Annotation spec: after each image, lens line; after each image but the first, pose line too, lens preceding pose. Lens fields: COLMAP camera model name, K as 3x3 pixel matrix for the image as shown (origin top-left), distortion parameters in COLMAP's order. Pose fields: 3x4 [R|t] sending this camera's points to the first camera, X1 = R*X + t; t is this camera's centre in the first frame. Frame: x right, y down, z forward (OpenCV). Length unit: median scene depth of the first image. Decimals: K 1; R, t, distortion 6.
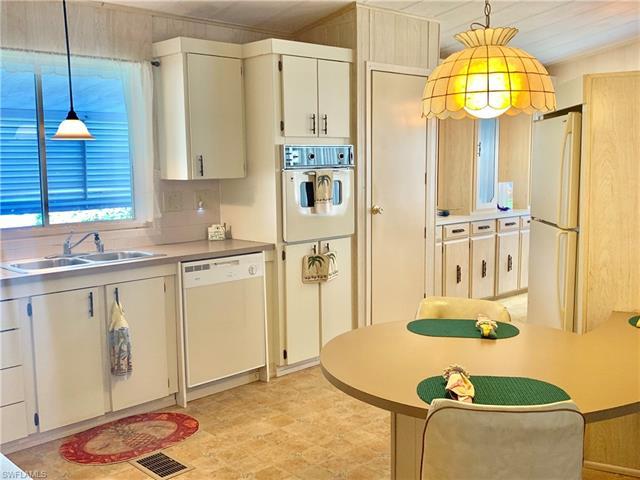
lens RADIAL K [[679.6, 0, 335.0], [0, 679.6, 219.0], [0, 0, 1]] dist [-0.003910, 0.000000]
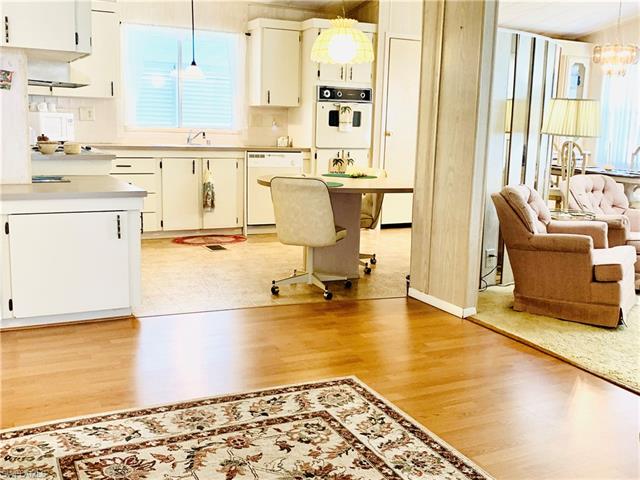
lens RADIAL K [[679.6, 0, 317.8], [0, 679.6, 237.5], [0, 0, 1]] dist [-0.003910, 0.000000]
pose [[0.946357, 0.089532, -0.310471, 0.444350], [-0.067161, 0.994364, 0.082033, 0.113508], [0.316066, -0.056781, 0.947037, -0.527732]]
